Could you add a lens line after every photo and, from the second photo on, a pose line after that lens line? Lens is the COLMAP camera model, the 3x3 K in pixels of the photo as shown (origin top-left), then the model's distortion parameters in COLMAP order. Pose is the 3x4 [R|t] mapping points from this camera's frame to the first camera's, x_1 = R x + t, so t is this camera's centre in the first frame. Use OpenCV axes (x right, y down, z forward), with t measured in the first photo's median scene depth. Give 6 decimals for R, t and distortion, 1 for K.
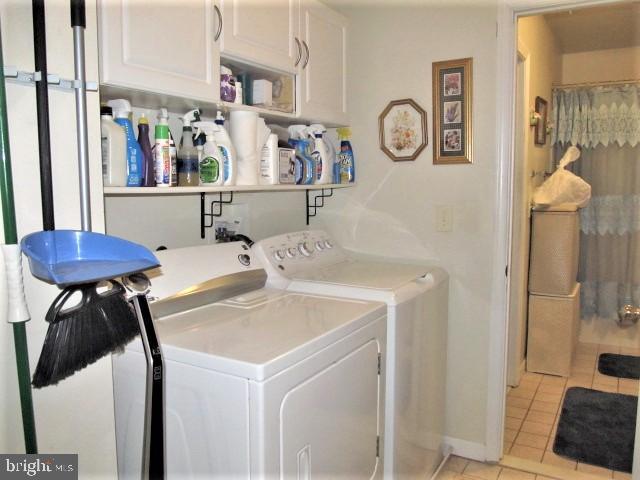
lens RADIAL K [[532.1, 0, 318.3], [0, 532.1, 241.4], [0, 0, 1]] dist [-0.058662, 0.030754]
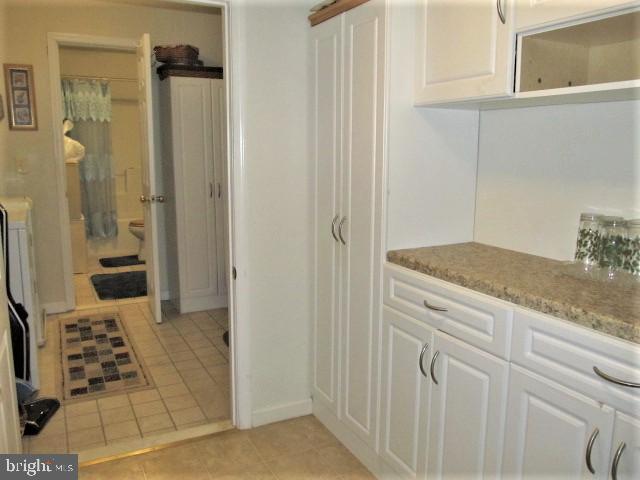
lens RADIAL K [[532.1, 0, 320.0], [0, 532.1, 244.0], [0, 0, 1]] dist [-0.058662, 0.030754]
pose [[0.536772, -0.133398, 0.833115, -0.373156], [0.078569, 0.991034, 0.108063, 0.054708], [-0.840061, 0.007451, 0.542441, -0.355584]]
